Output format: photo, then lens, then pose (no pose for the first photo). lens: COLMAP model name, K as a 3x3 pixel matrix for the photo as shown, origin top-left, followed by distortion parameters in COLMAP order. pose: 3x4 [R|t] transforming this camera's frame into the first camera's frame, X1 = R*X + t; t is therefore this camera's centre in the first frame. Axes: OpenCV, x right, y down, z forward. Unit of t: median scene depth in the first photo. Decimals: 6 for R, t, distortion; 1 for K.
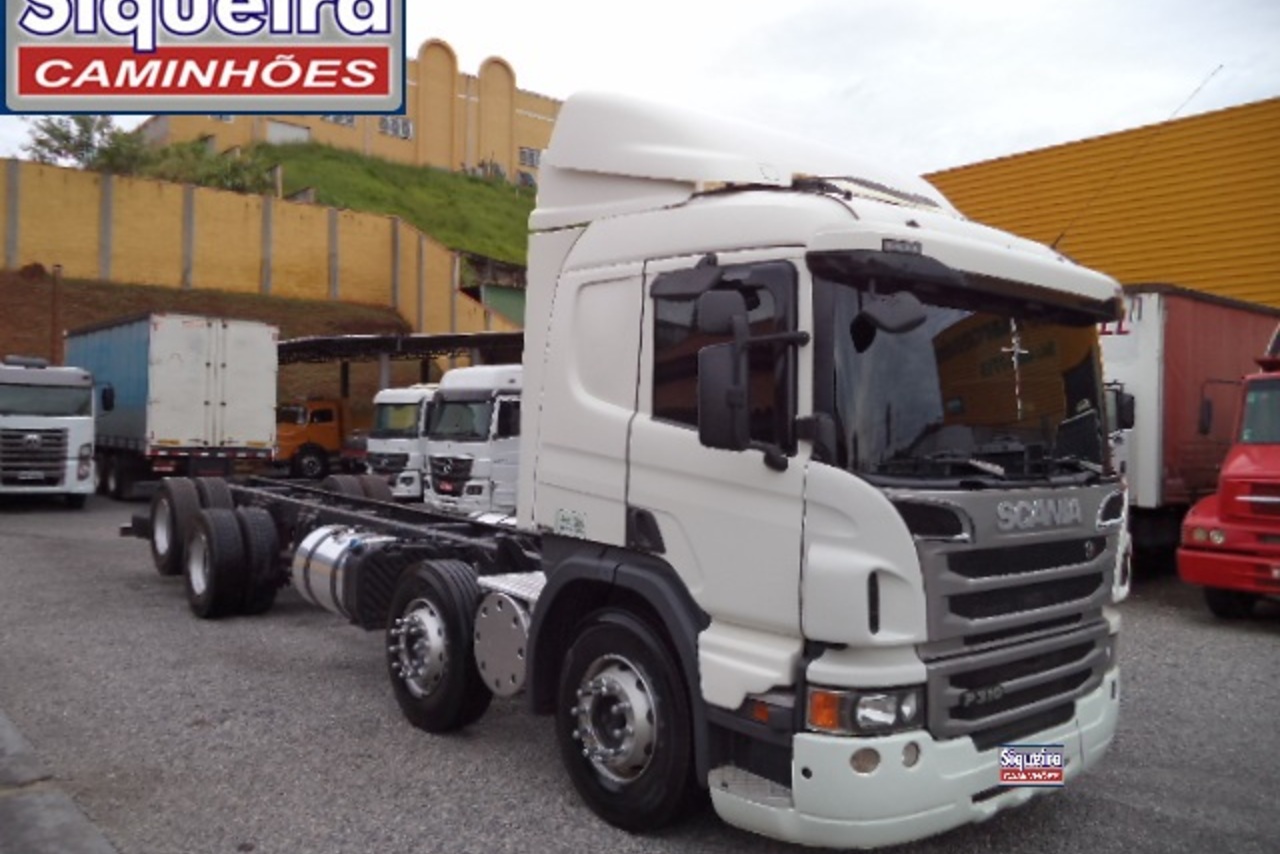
lens RADIAL K [[1036.8, 0, 640.0], [0, 1036.8, 427.0], [0, 0, 1]] dist [-0.025101, -0.008345]
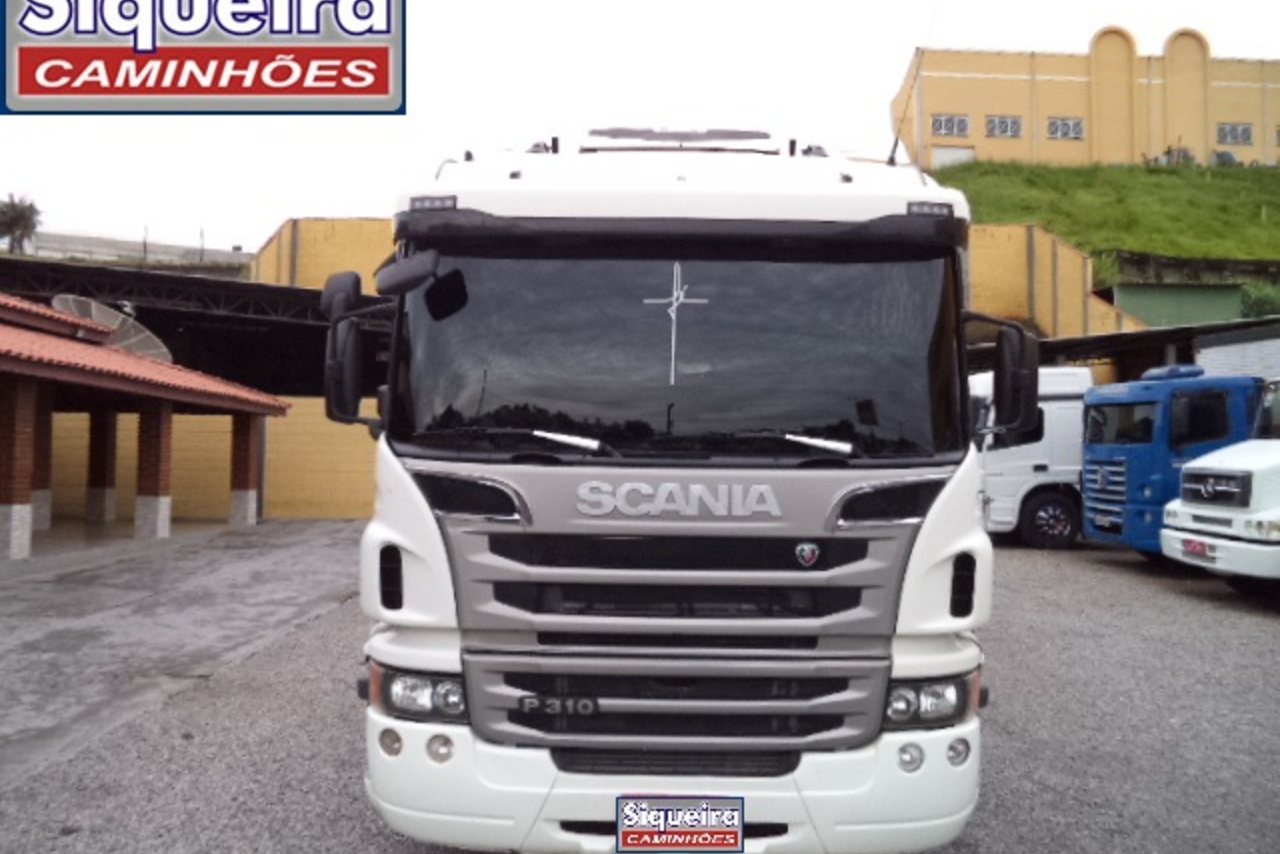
lens RADIAL K [[1036.8, 0, 640.0], [0, 1036.8, 427.0], [0, 0, 1]] dist [-0.025101, -0.008345]
pose [[0.750120, -0.015332, -0.661124, 0.122778], [0.000302, 0.999739, -0.022843, 0.006187], [0.661301, 0.016935, 0.749929, 0.050555]]
